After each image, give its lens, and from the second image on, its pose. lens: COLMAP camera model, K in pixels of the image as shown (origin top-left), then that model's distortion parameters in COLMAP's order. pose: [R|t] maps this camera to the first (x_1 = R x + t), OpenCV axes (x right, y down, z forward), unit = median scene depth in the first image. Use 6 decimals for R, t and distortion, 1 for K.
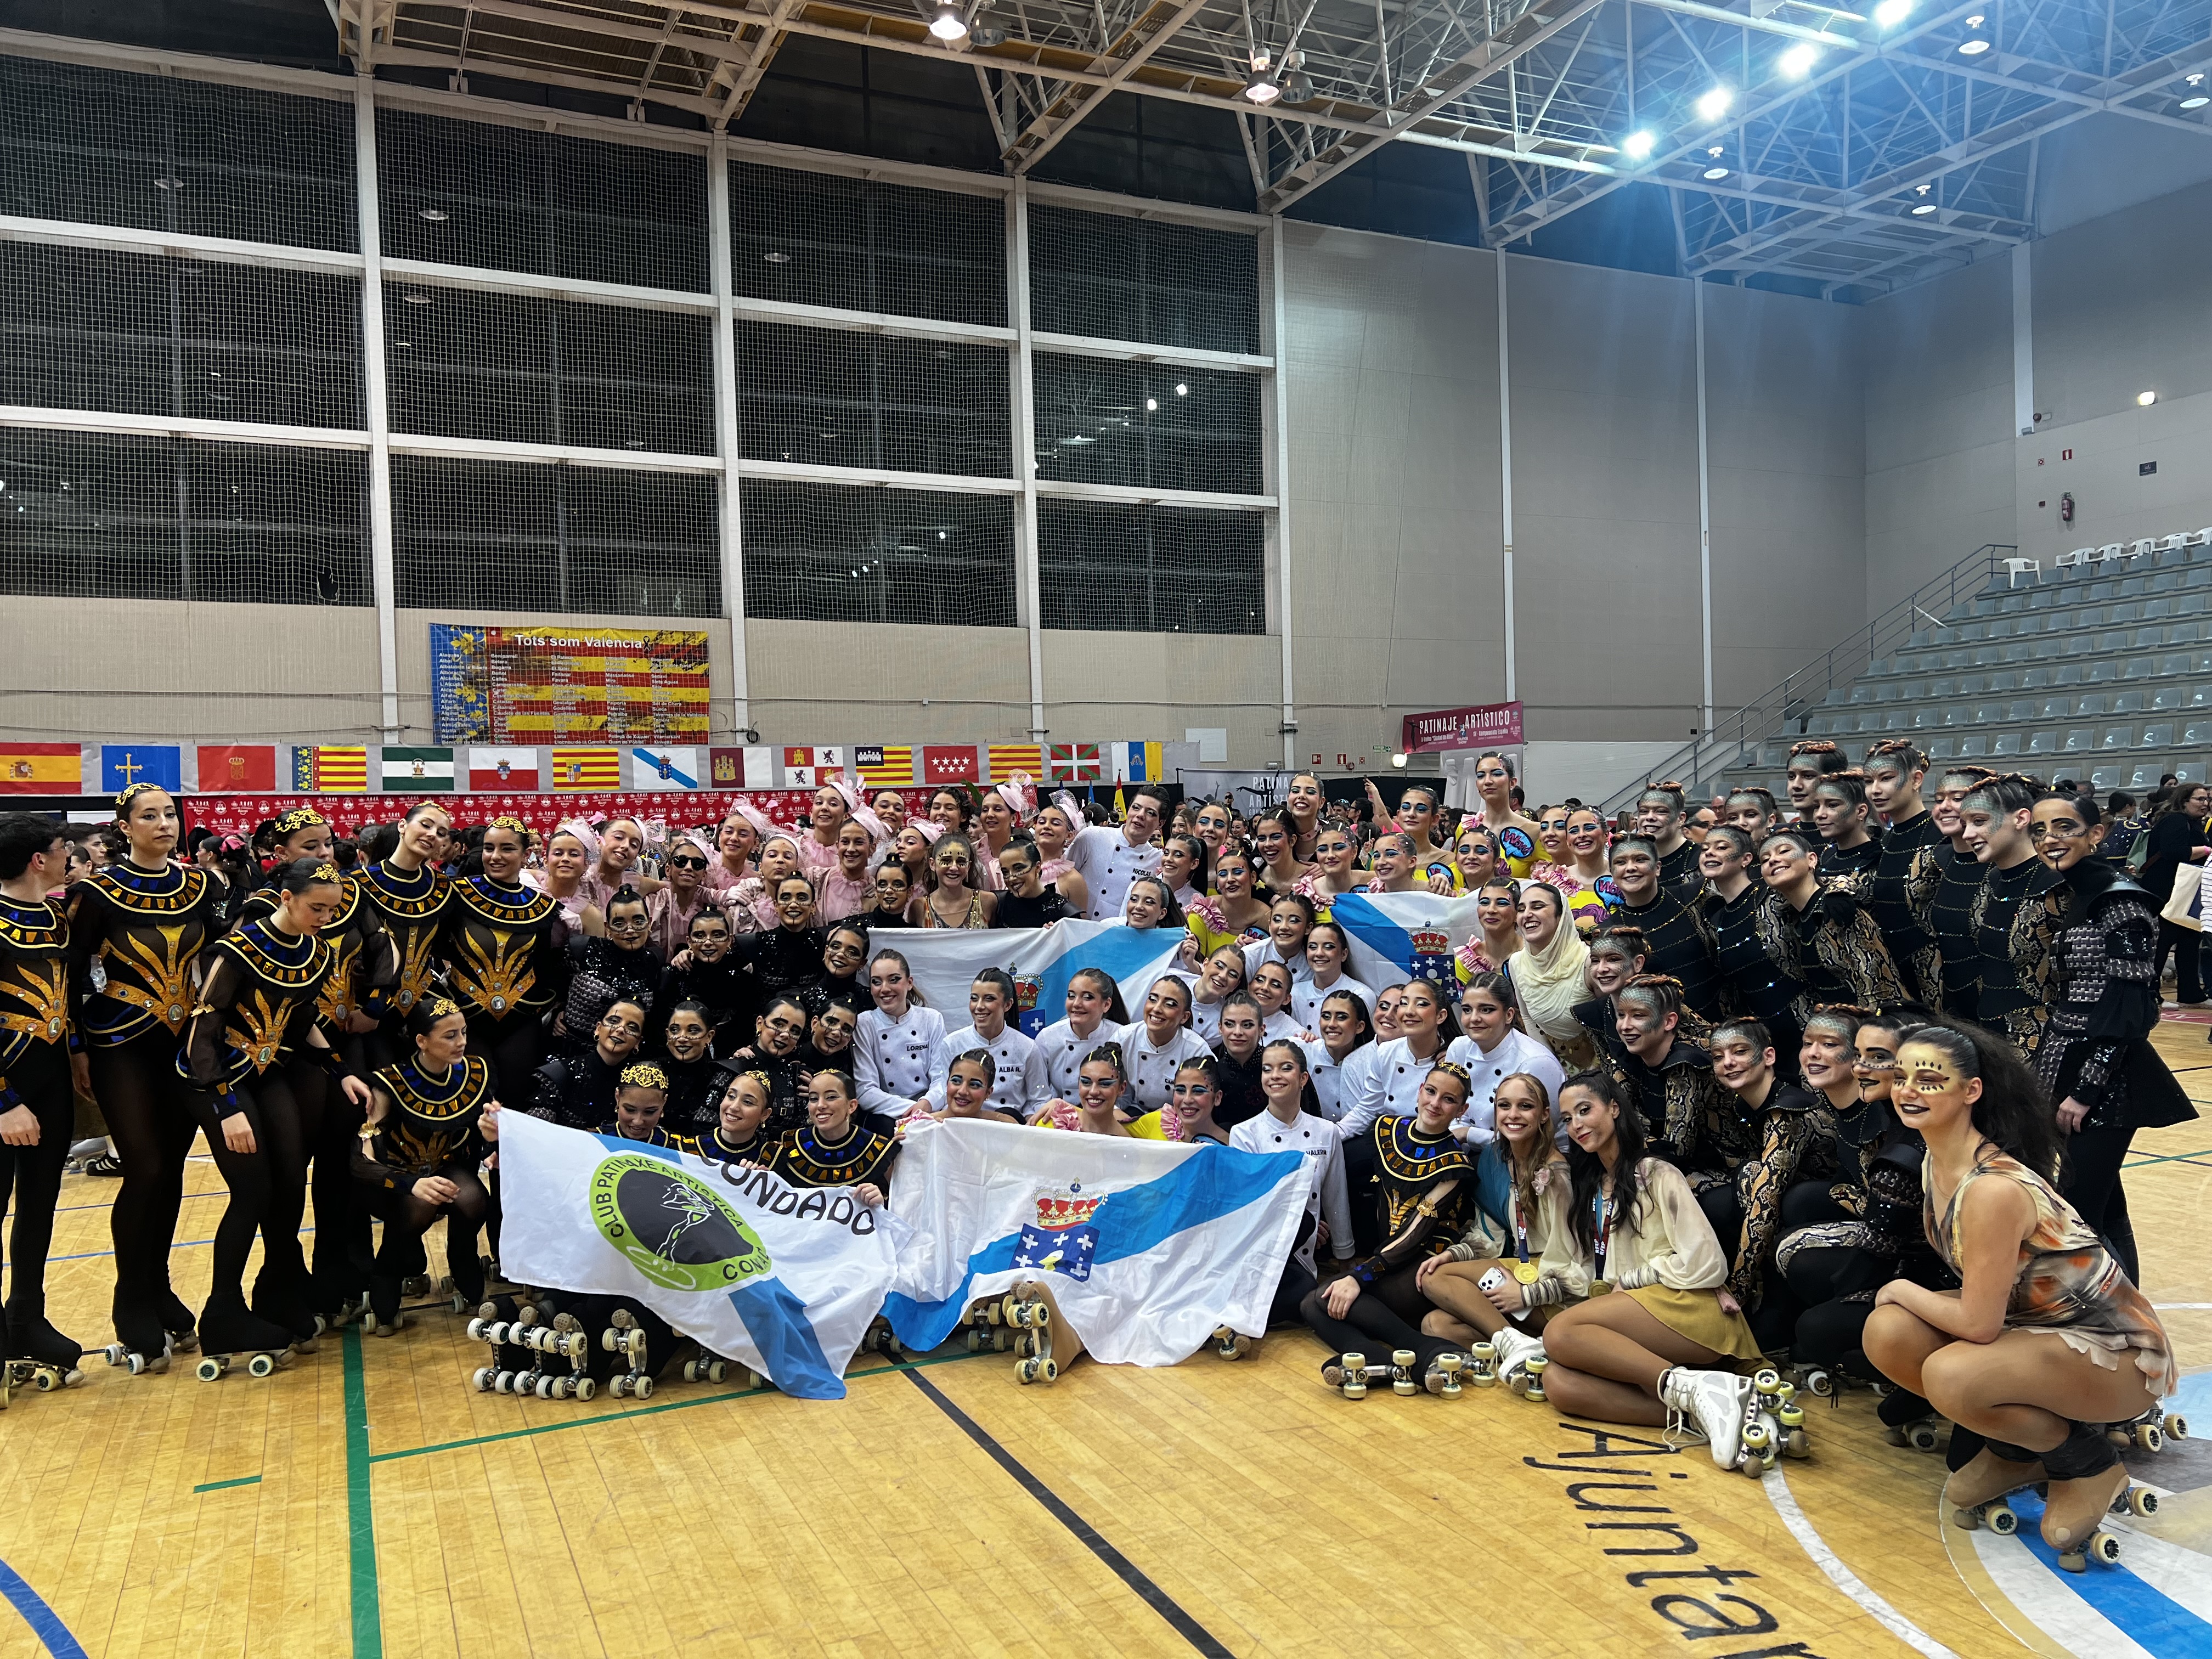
lens RADIAL K [[1640.1, 0, 1011.7], [0, 1640.1, 829.4], [0, 0, 1]] dist [0.010111, -0.067947]
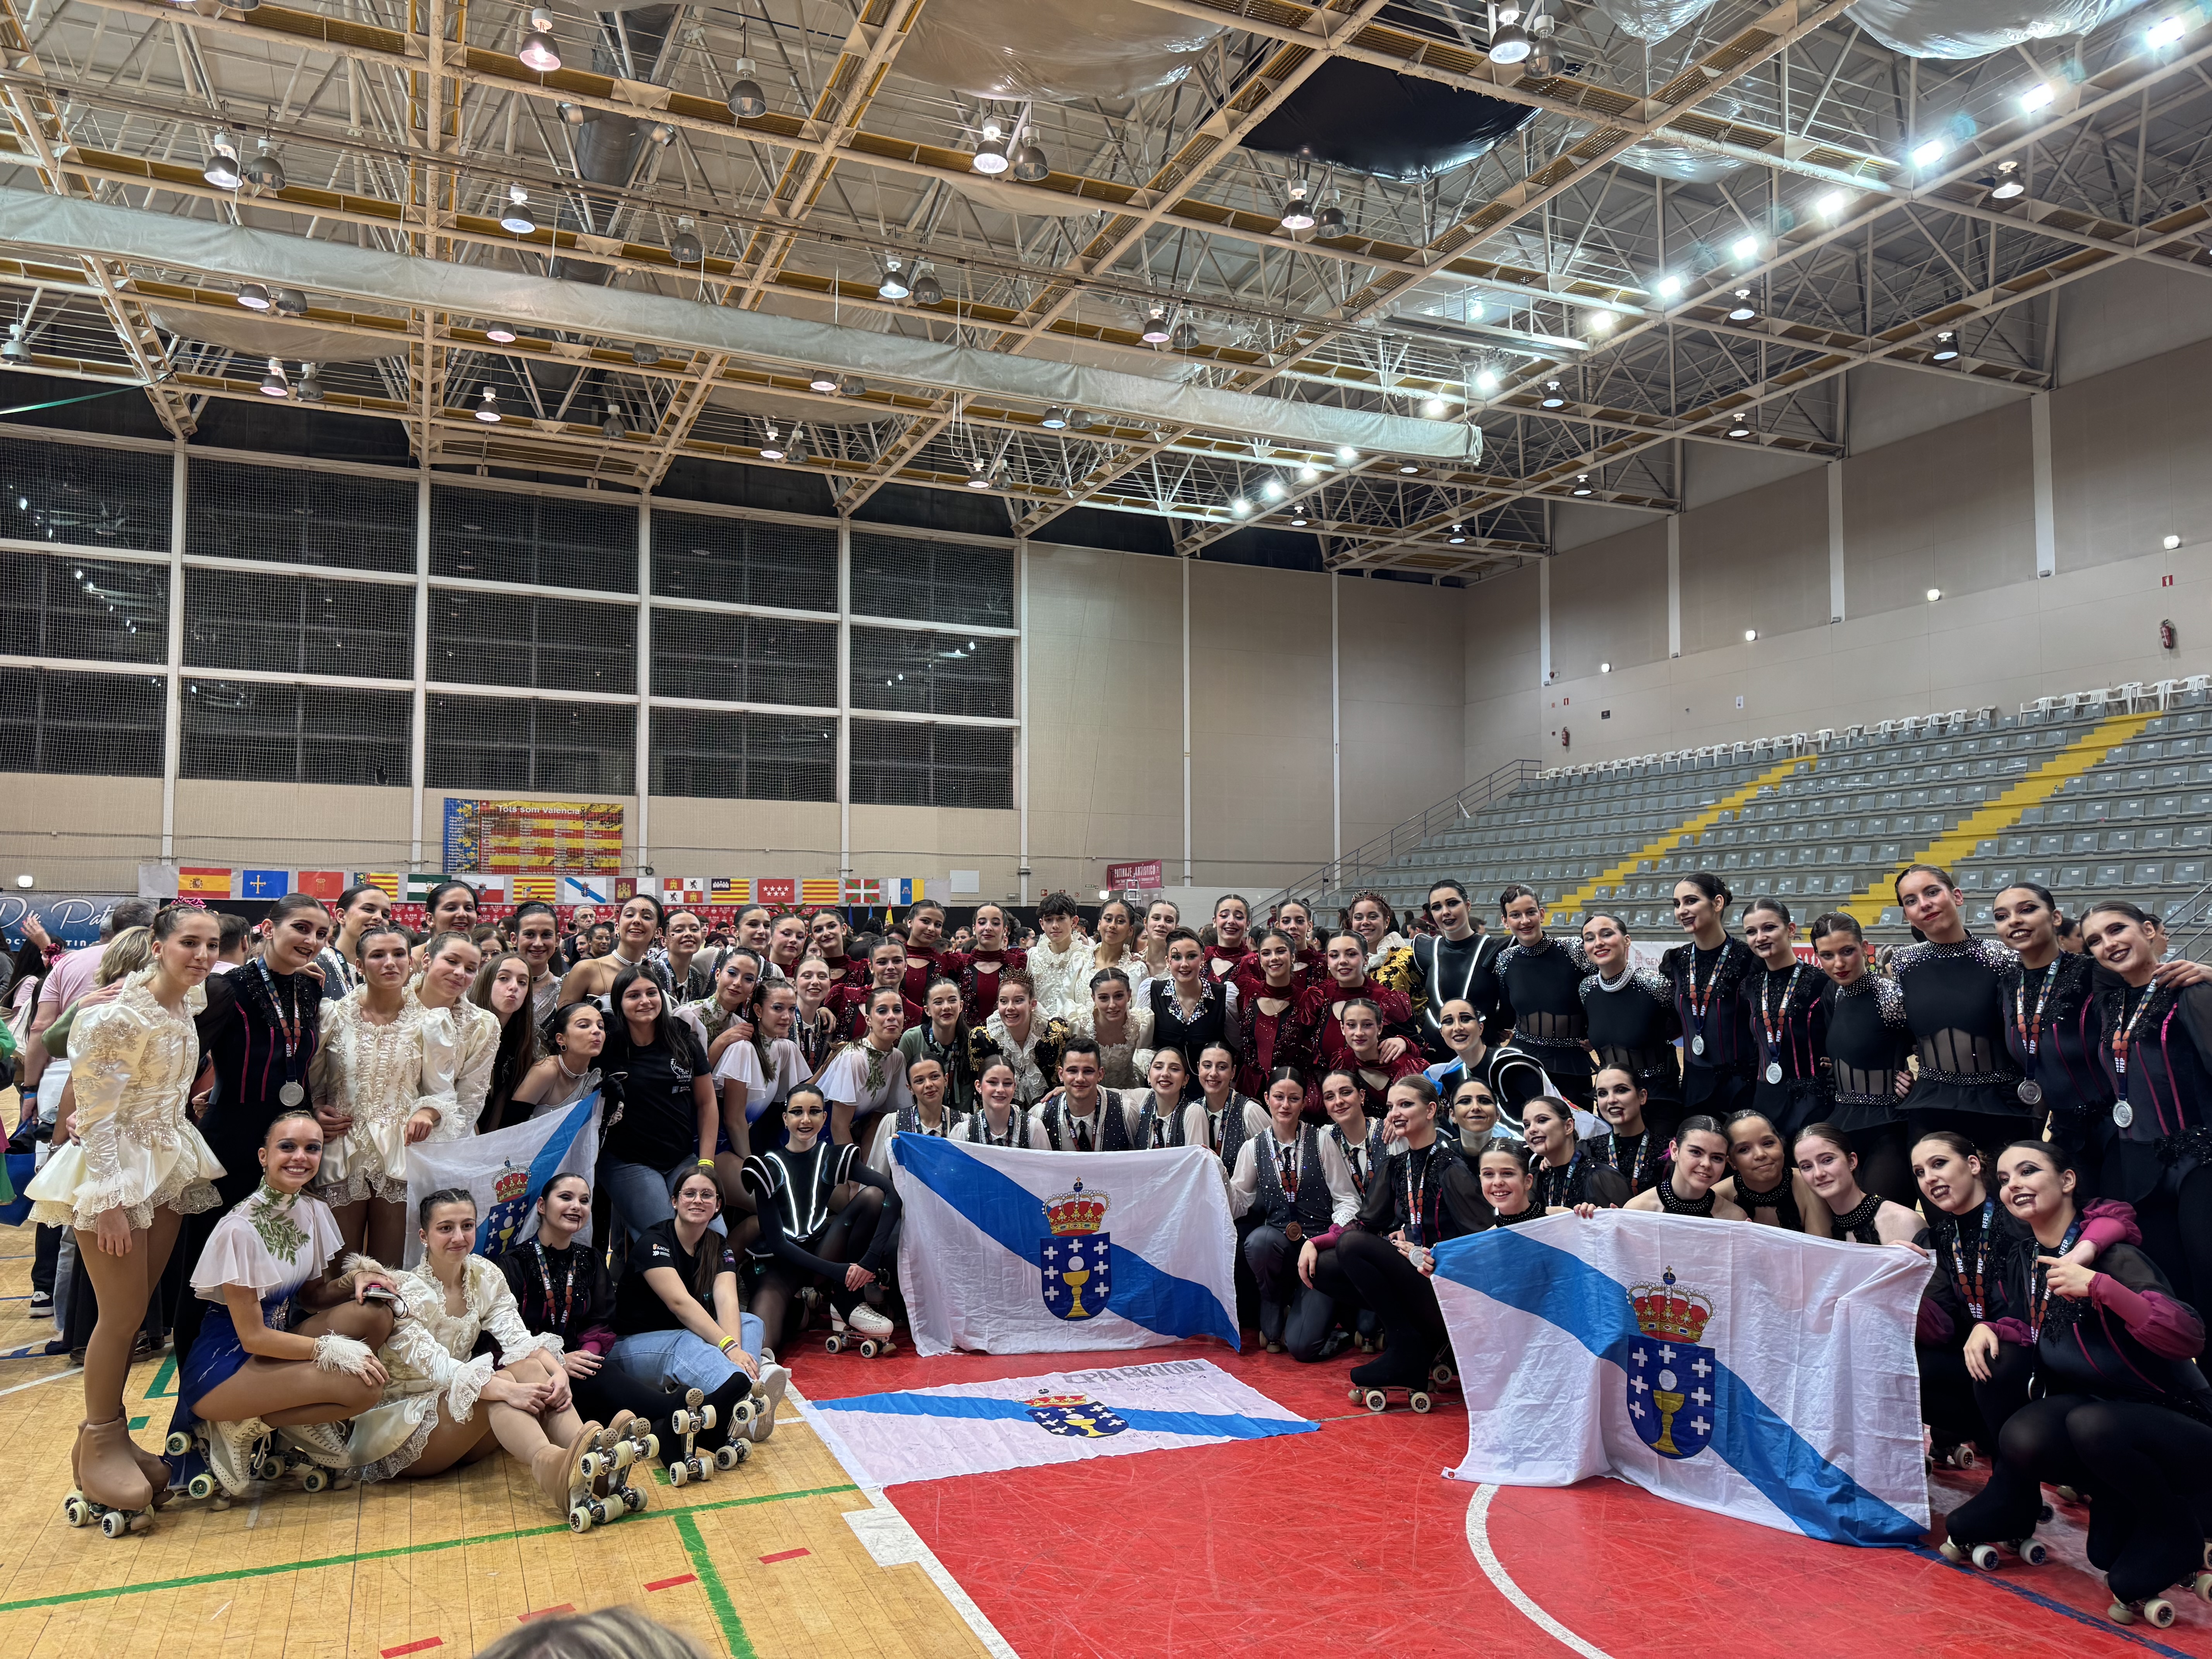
lens RADIAL K [[1683.7, 0, 1106.0], [0, 1683.7, 829.5], [0, 0, 1]] dist [0.095699, -0.006096]
pose [[0.999113, 0.029978, 0.029562, 0.201345], [-0.027928, 0.997328, -0.067500, 0.002577], [-0.031507, 0.066615, 0.997281, -0.566050]]
